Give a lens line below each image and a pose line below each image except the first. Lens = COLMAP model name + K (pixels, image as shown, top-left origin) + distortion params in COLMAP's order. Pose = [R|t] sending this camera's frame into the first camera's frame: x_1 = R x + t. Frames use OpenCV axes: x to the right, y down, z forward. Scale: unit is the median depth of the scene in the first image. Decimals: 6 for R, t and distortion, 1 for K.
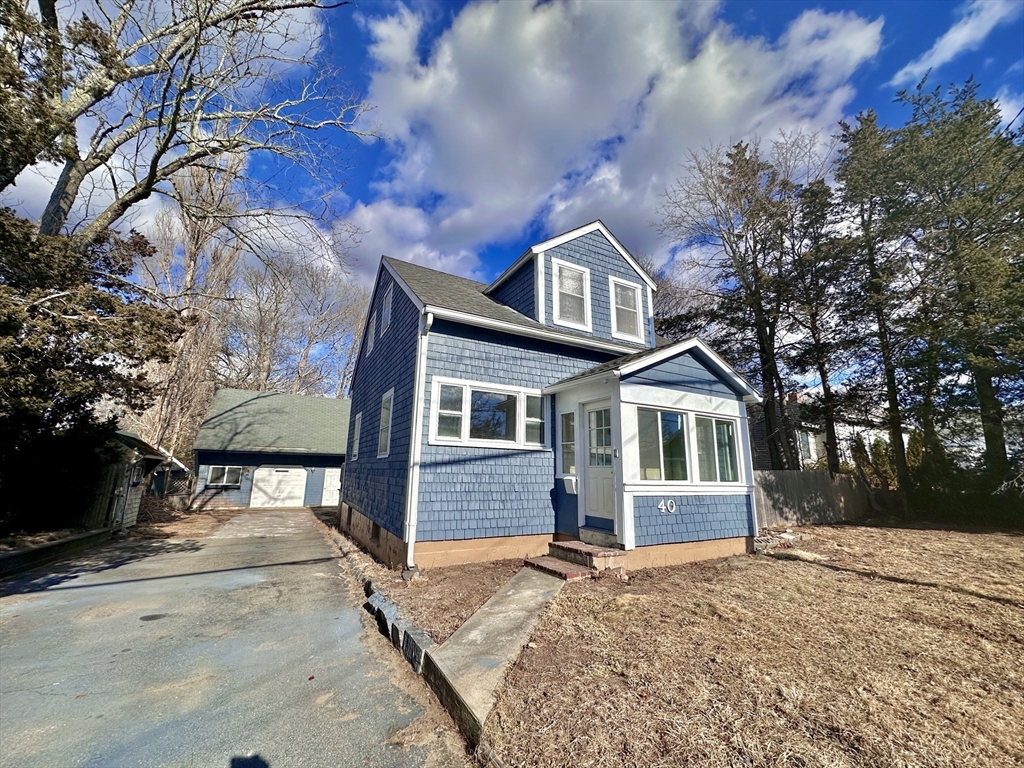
lens RADIAL K [[407.4, 0, 512.9], [0, 407.4, 382.2], [0, 0, 1]] dist [-0.002526, 0.000836]
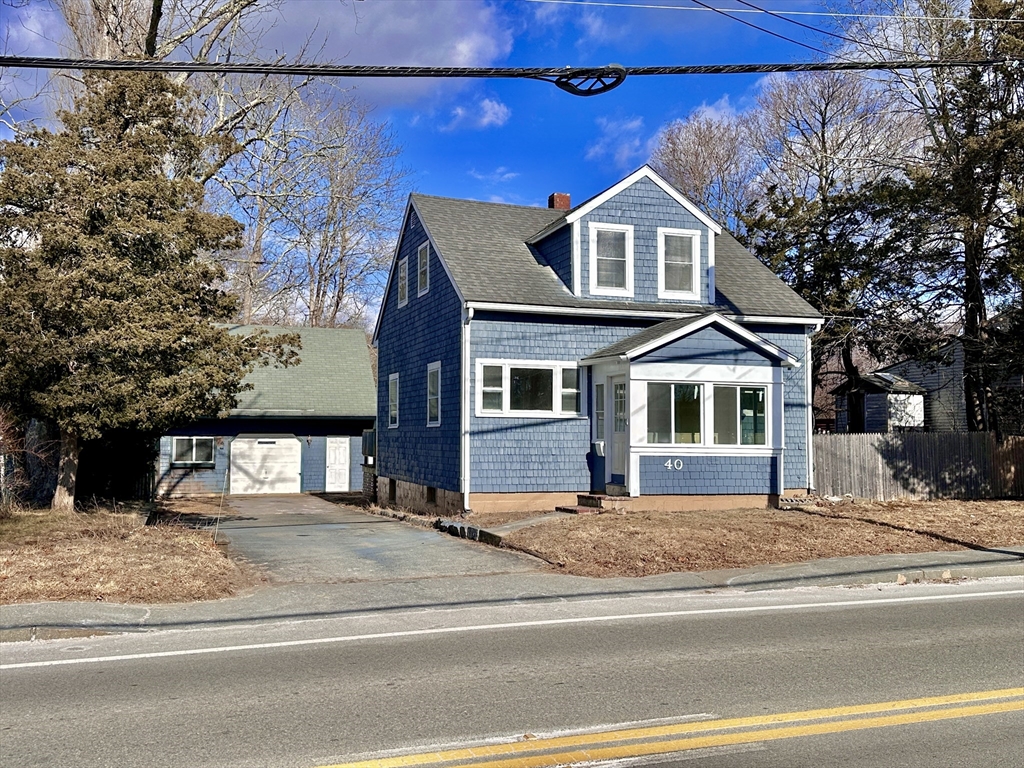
lens RADIAL K [[911.5, 0, 512.0], [0, 911.5, 384.0], [0, 0, 1]] dist [0.095961, -0.002050]
pose [[0.986788, -0.023210, -0.160348, 0.294767], [0.047687, 0.987453, 0.150538, -0.302912], [0.154842, -0.156196, 0.975514, -1.412031]]
